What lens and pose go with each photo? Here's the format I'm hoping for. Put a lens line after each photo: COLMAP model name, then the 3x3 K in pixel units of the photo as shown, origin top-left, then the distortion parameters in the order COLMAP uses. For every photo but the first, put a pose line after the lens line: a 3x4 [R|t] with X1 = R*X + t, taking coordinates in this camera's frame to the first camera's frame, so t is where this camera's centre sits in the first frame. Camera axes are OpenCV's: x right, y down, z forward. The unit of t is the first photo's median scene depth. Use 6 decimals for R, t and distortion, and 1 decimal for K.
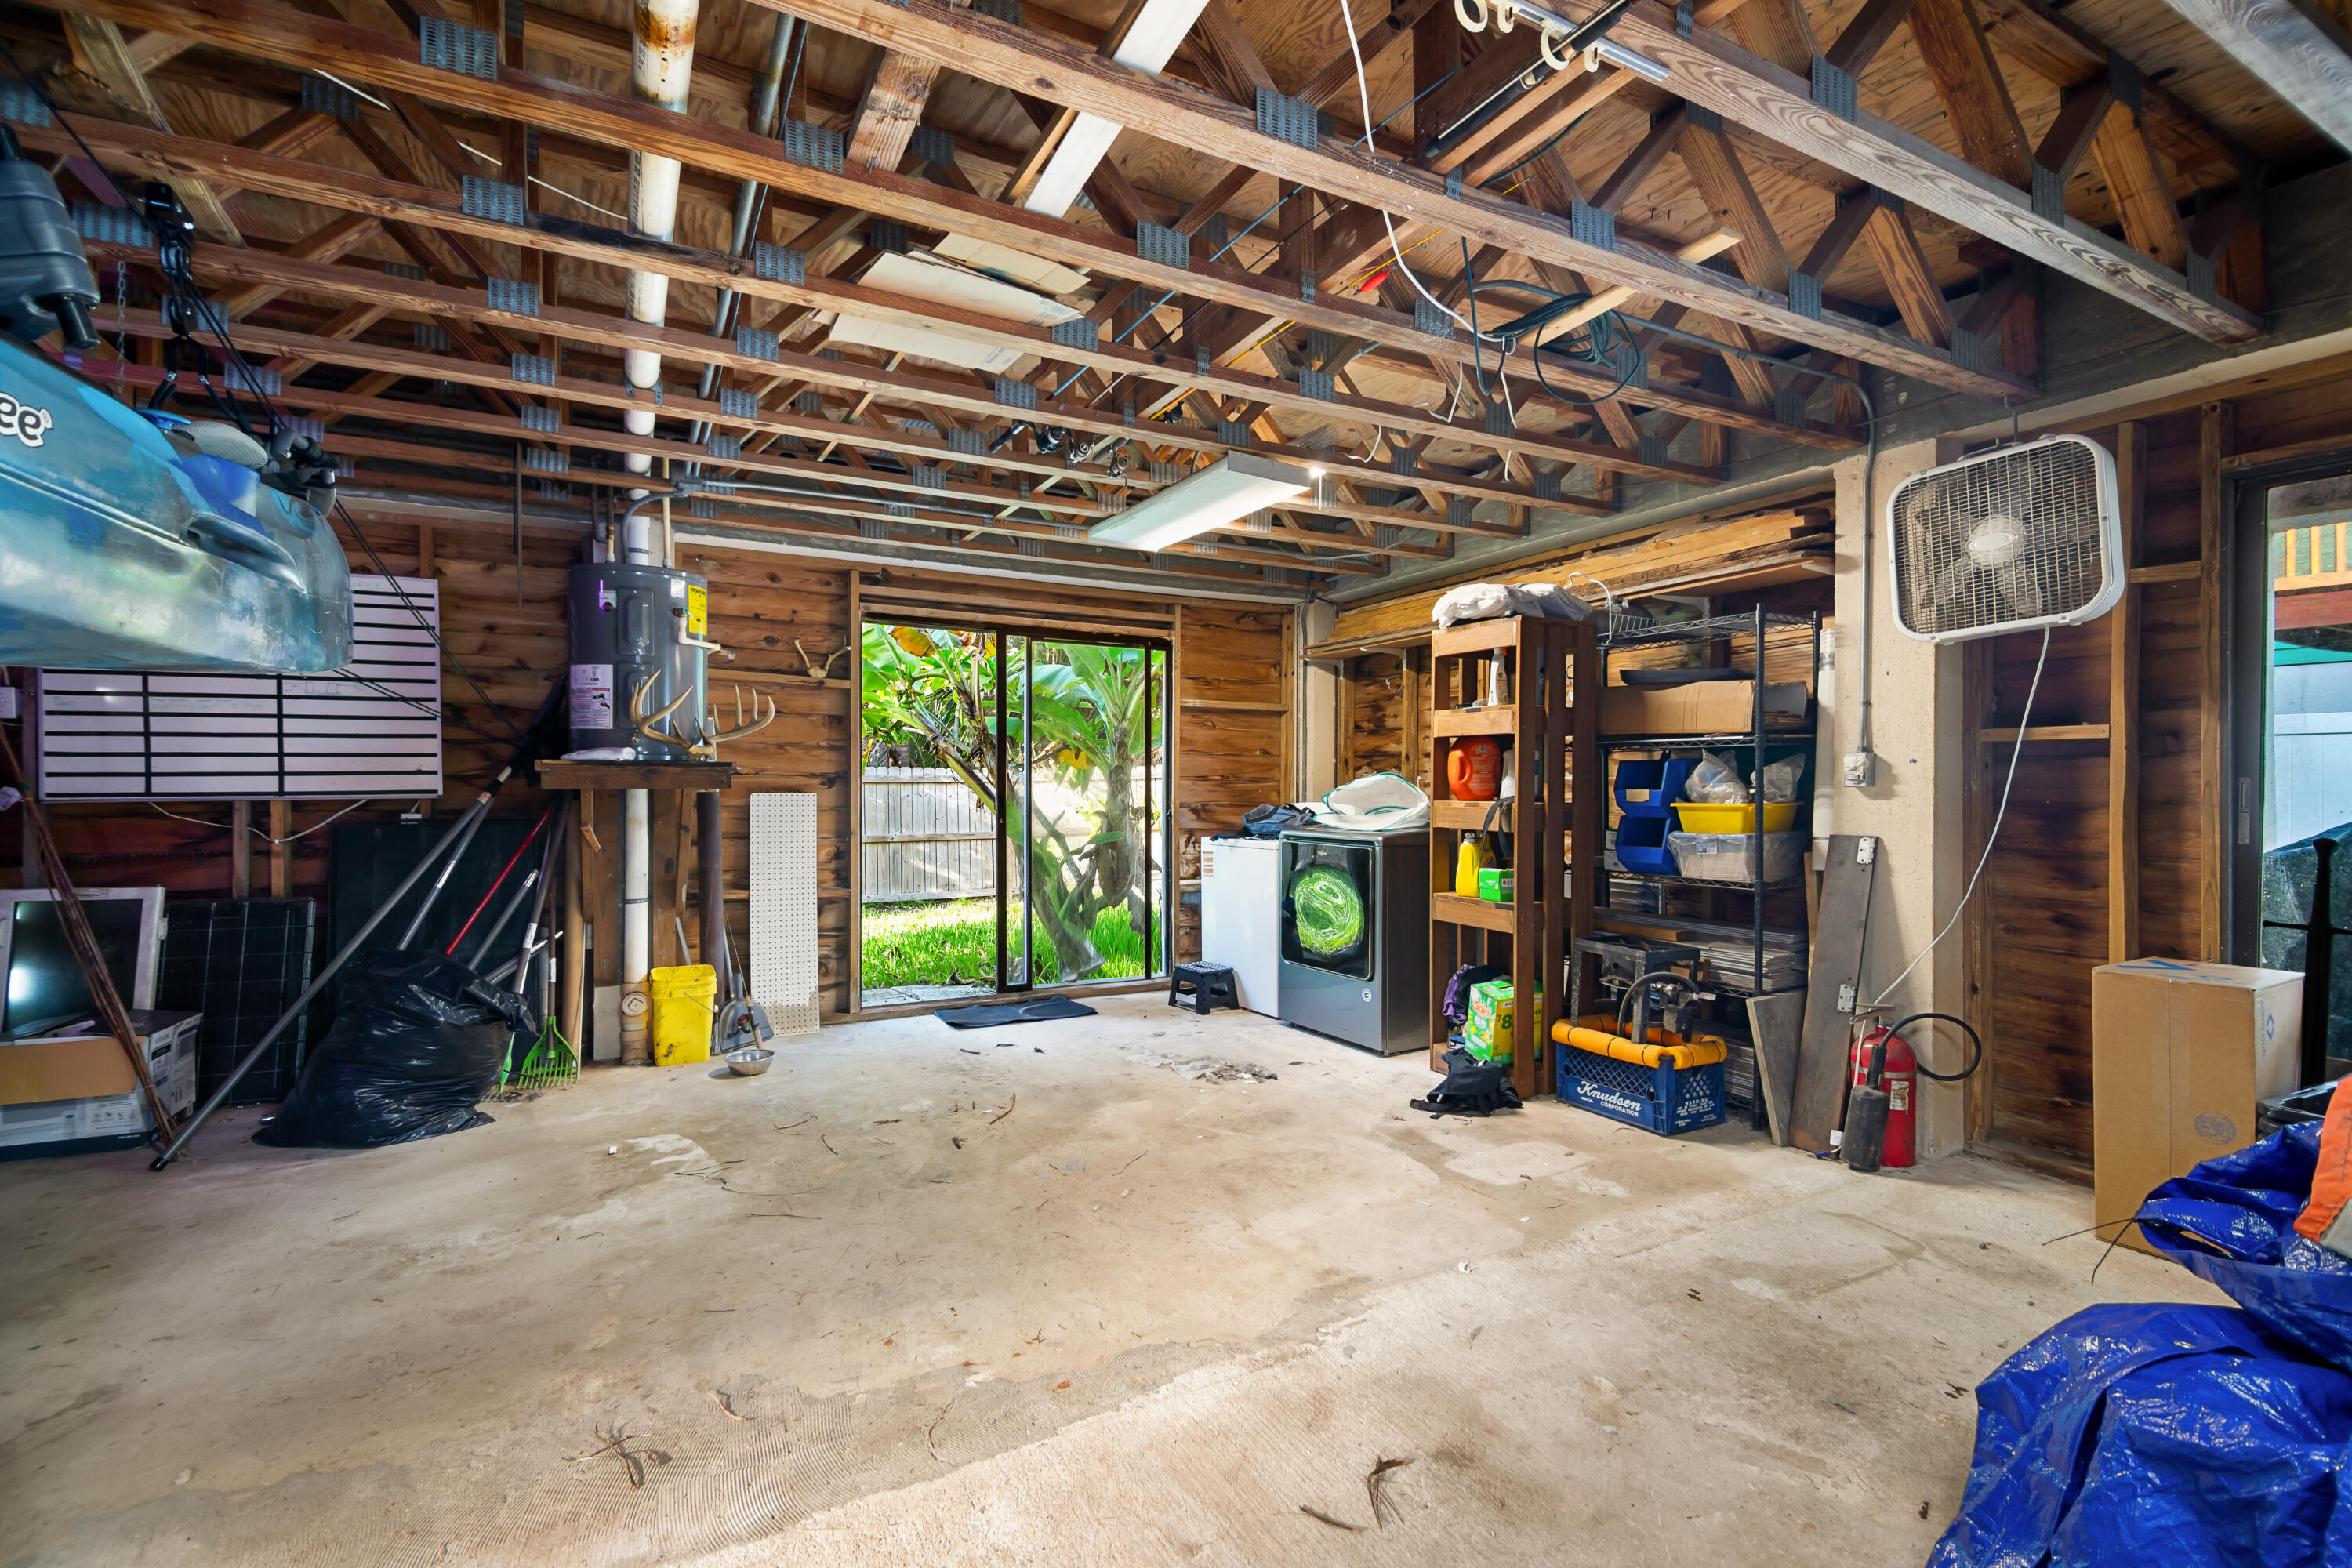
lens RADIAL K [[1023.1, 0, 1176.0], [0, 1023.1, 784.0], [0, 0, 1]] dist [0.044475, -0.021772]
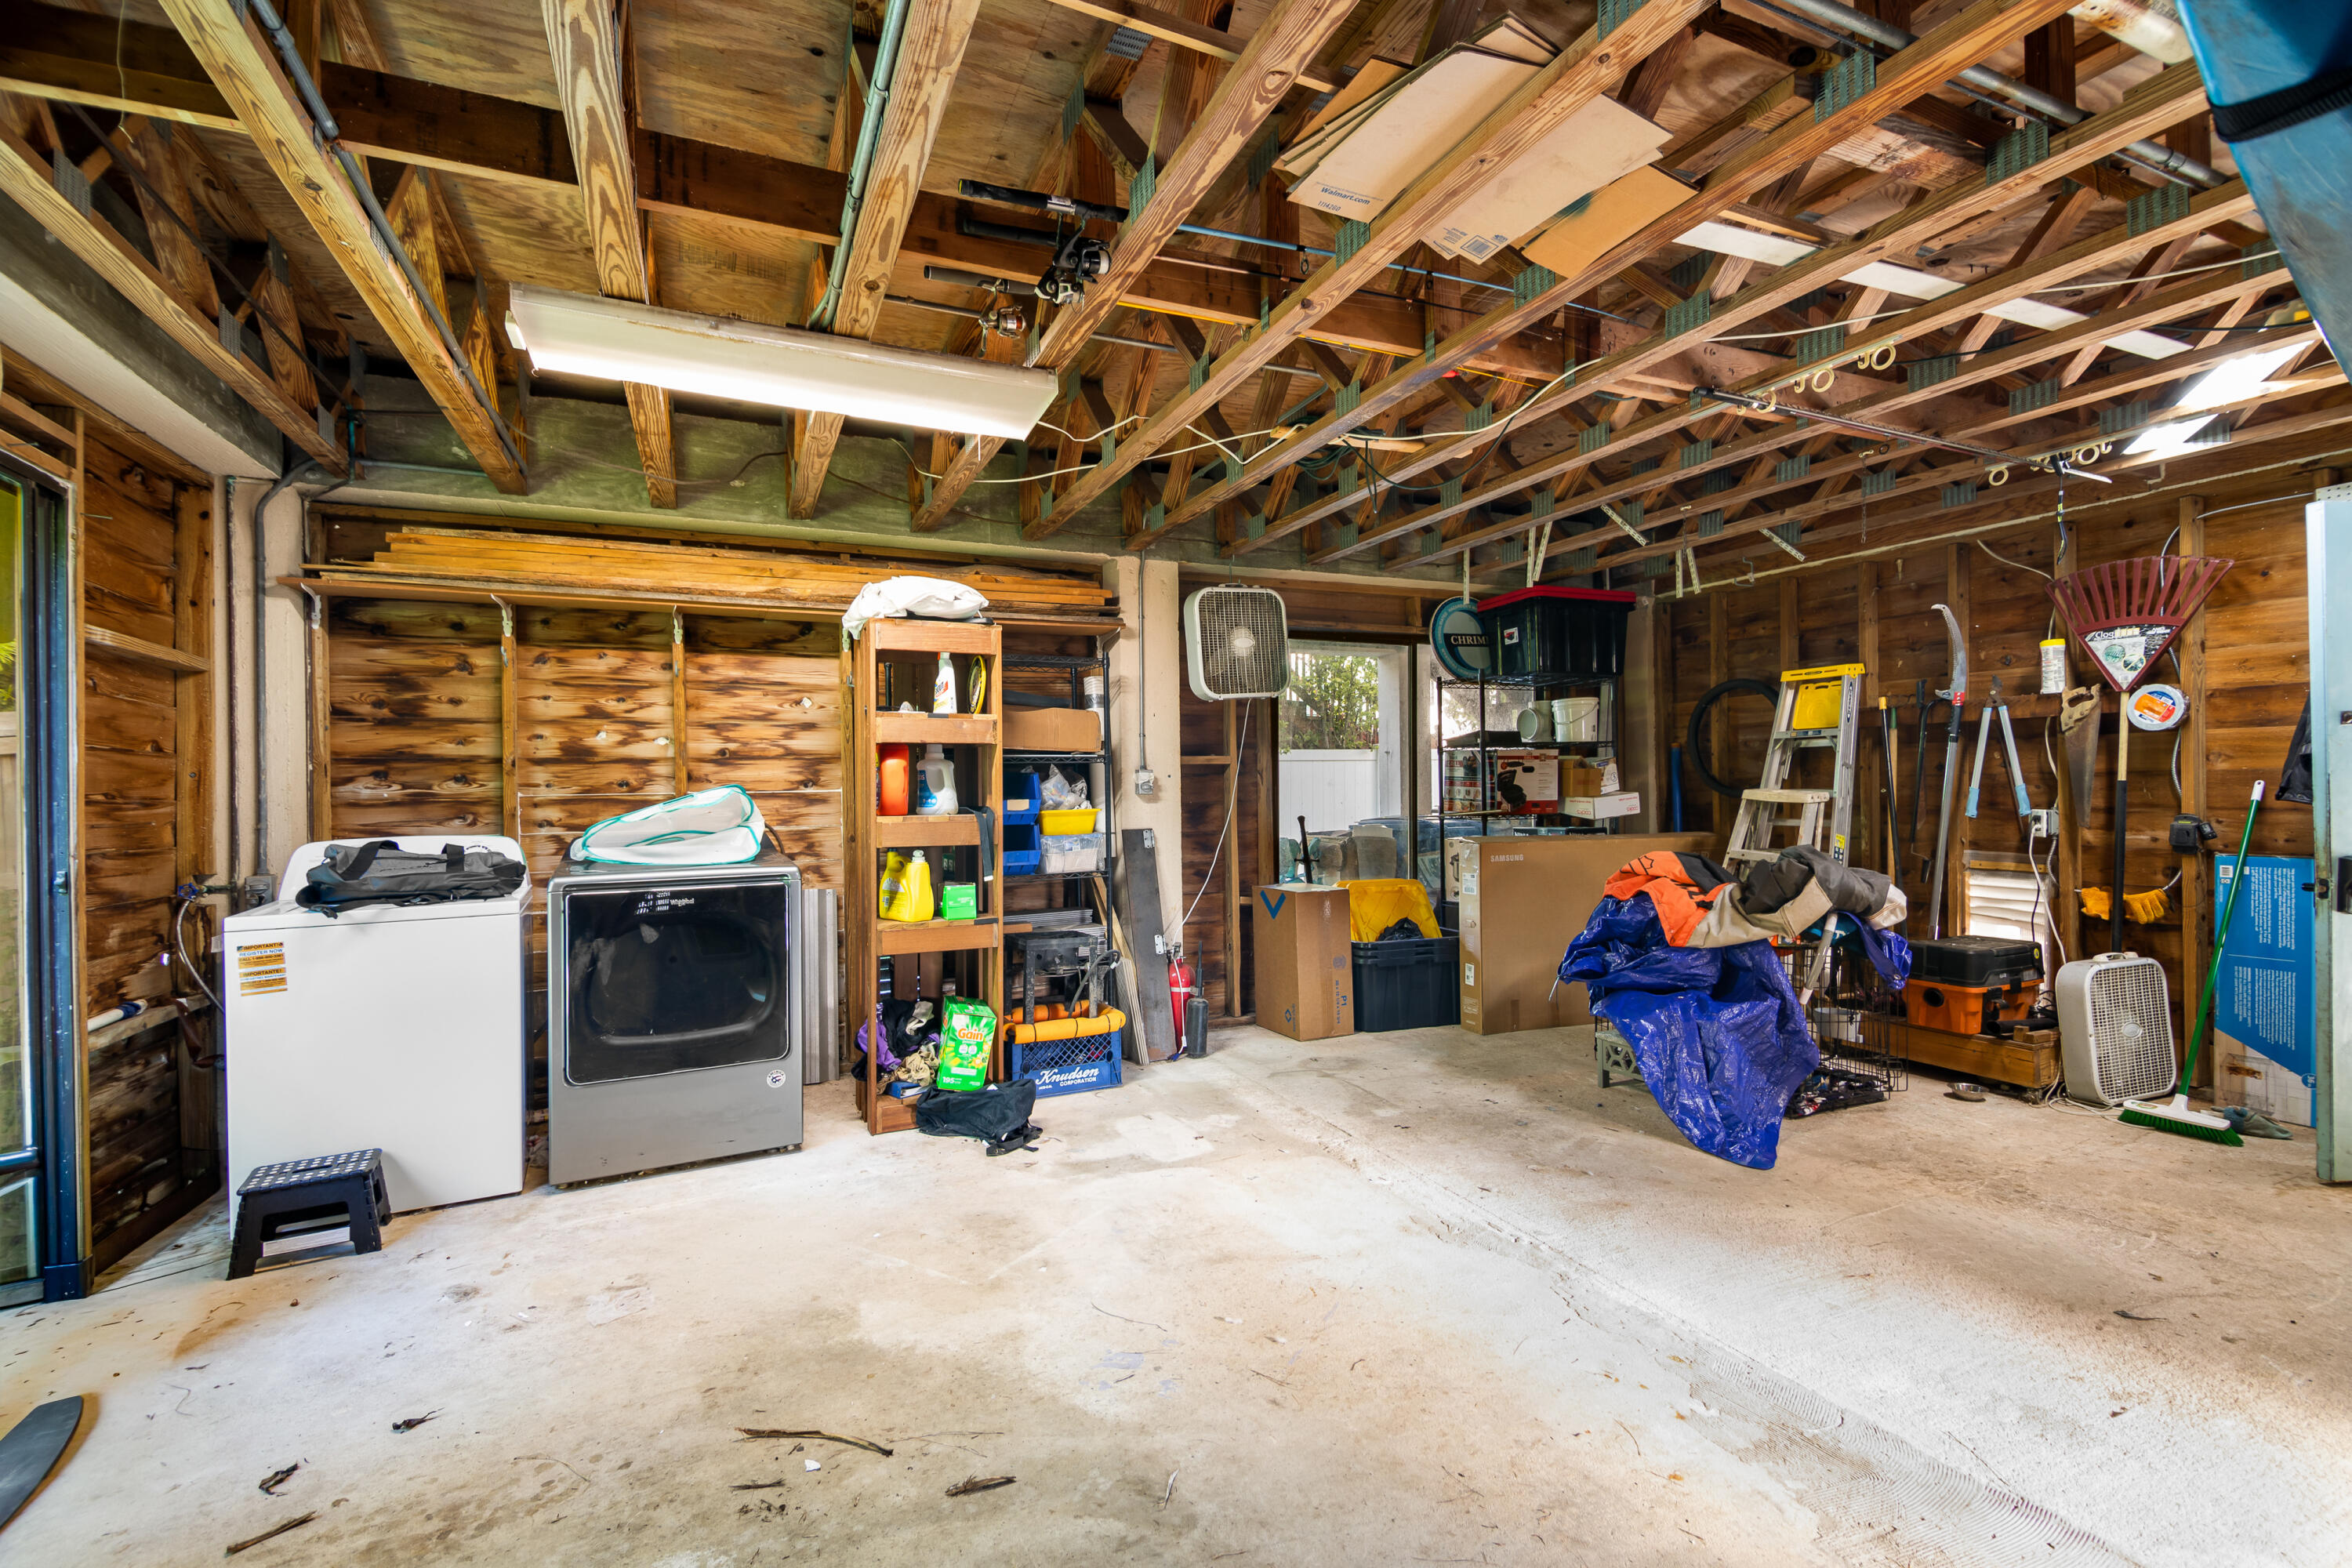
lens RADIAL K [[1023.1, 0, 1176.0], [0, 1023.1, 784.0], [0, 0, 1]] dist [0.044475, -0.021772]
pose [[0.088235, 0.002170, 0.996097, -0.769501], [0.016207, 0.999862, -0.003614, -0.005151], [-0.995968, 0.016463, 0.088188, 0.894638]]
